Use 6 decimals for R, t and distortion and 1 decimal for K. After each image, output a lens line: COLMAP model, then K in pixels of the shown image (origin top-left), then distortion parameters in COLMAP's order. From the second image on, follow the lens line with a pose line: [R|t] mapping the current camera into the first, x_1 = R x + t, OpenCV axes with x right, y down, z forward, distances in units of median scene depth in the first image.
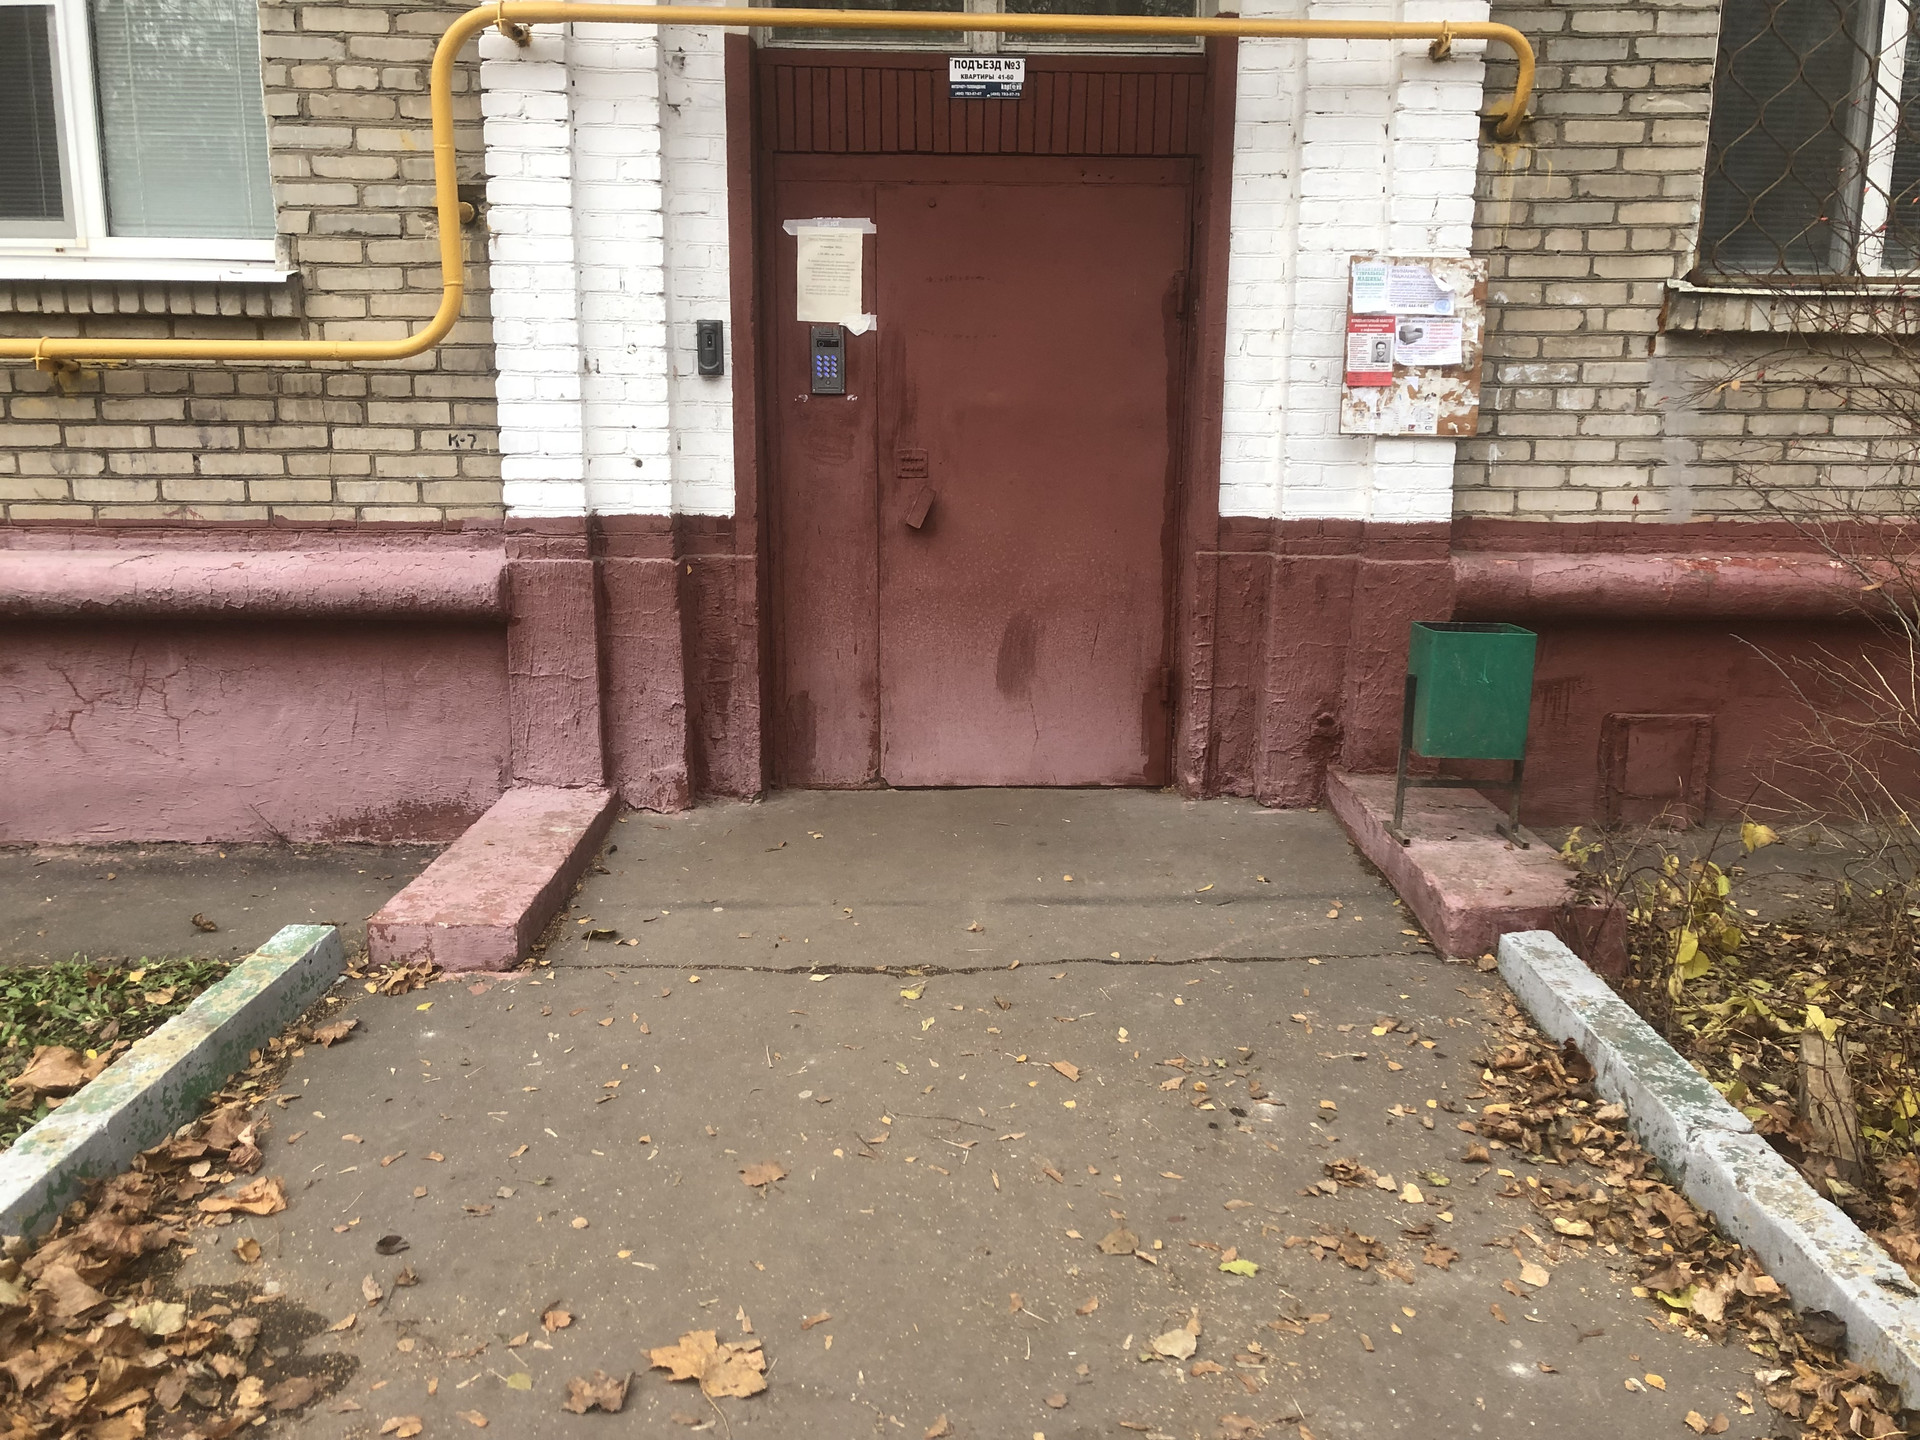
lens RADIAL K [[1574.4, 0, 960.0], [0, 1574.4, 720.0], [0, 0, 1]] dist [0.033345, 0.004589]
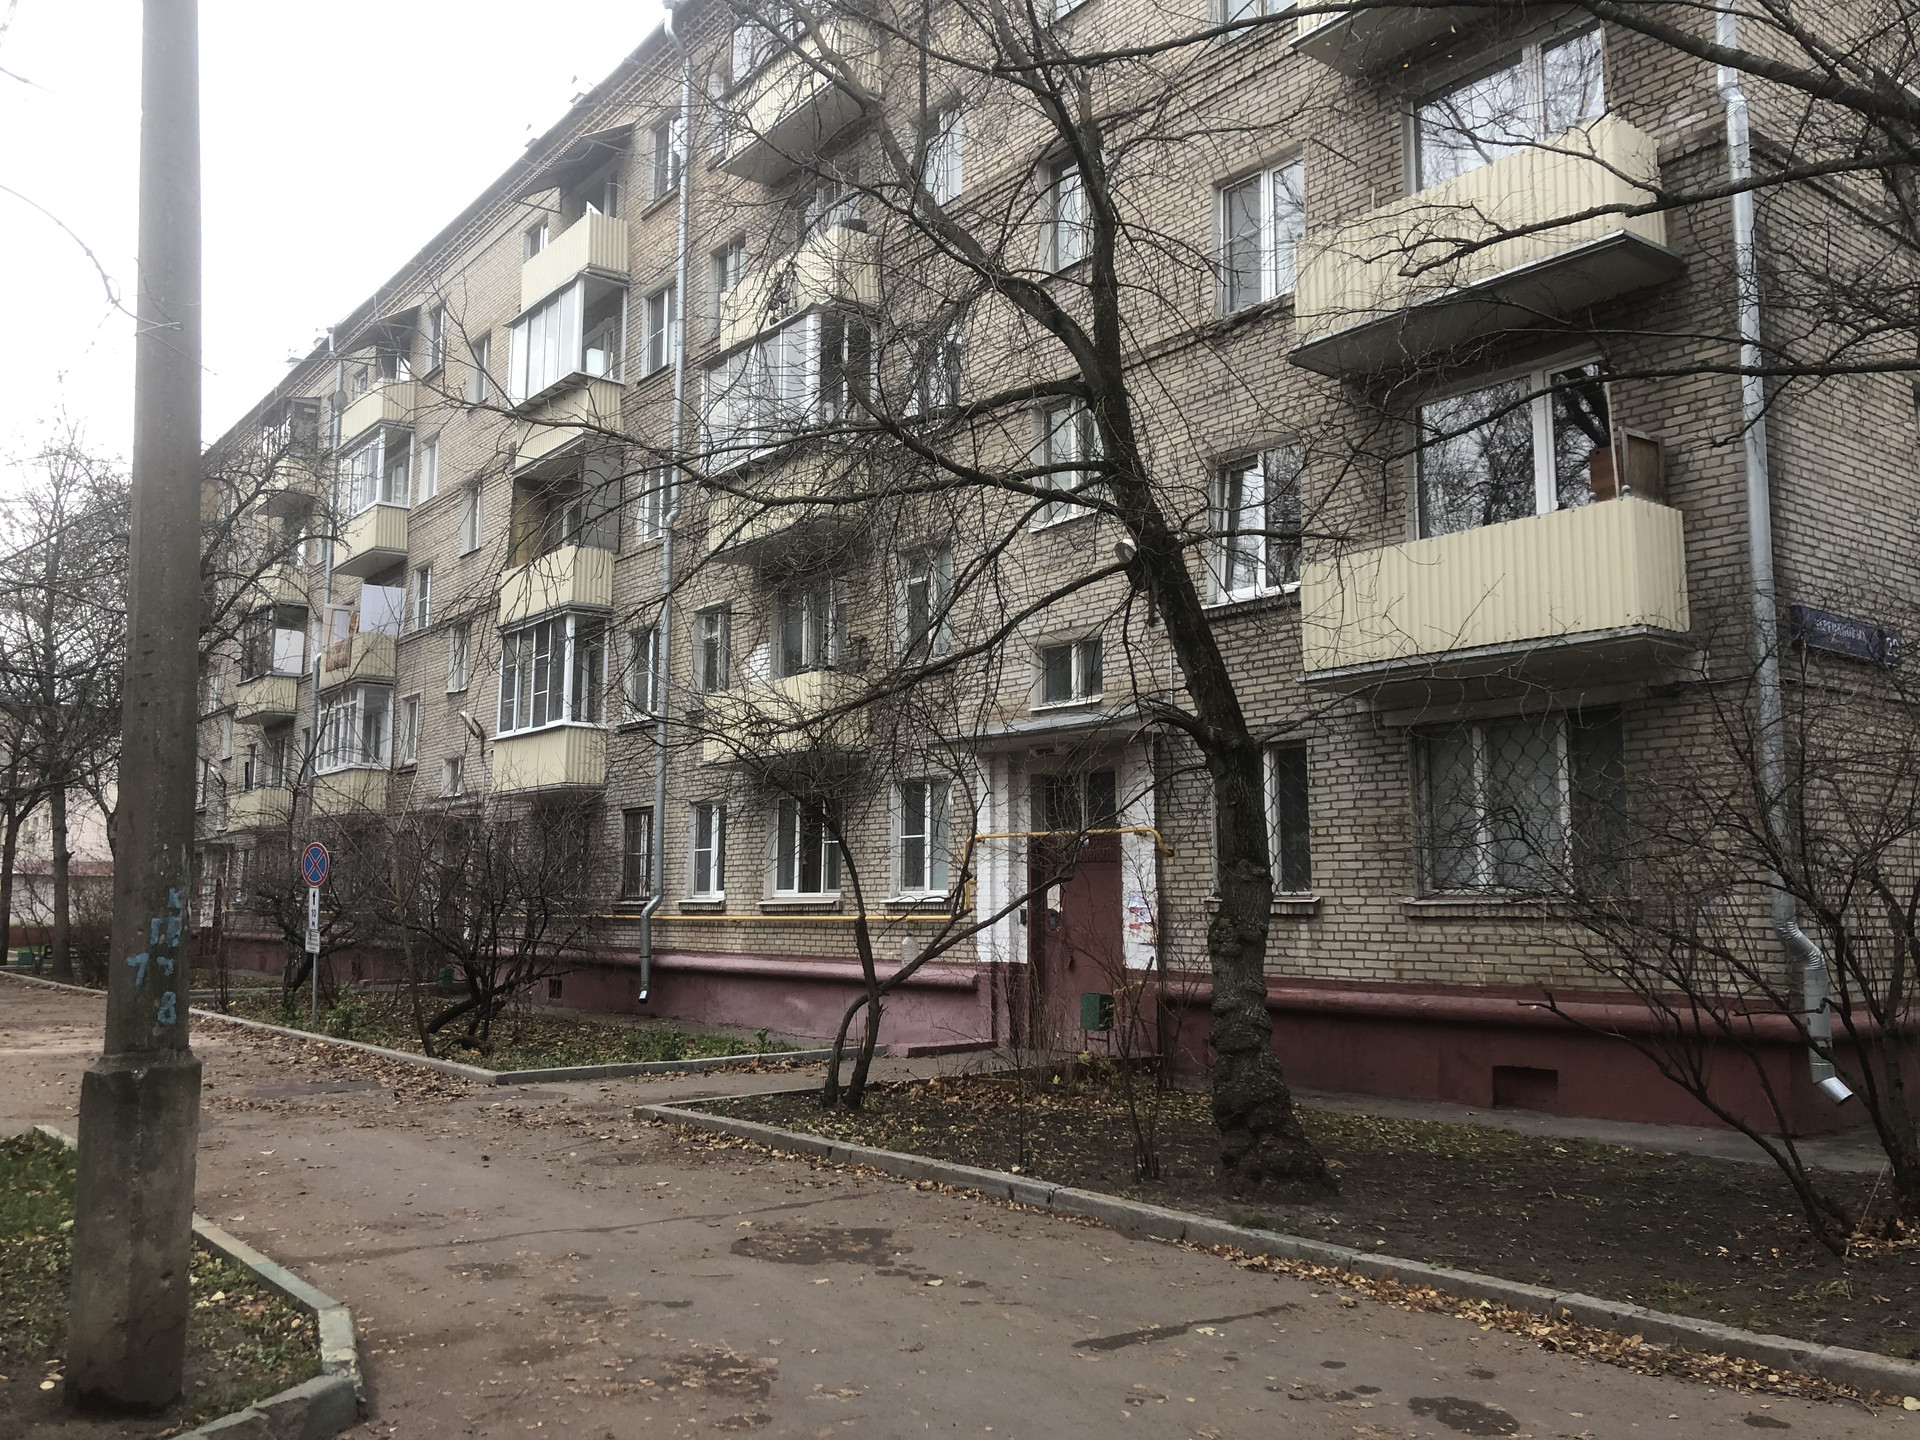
lens RADIAL K [[1574.4, 0, 960.0], [0, 1574.4, 720.0], [0, 0, 1]] dist [0.033345, 0.004589]
pose [[0.603651, -0.098079, -0.791193, 2.682619], [-0.154643, 0.959151, -0.236886, 0.211488], [0.782107, 0.265349, 0.563825, -1.272605]]
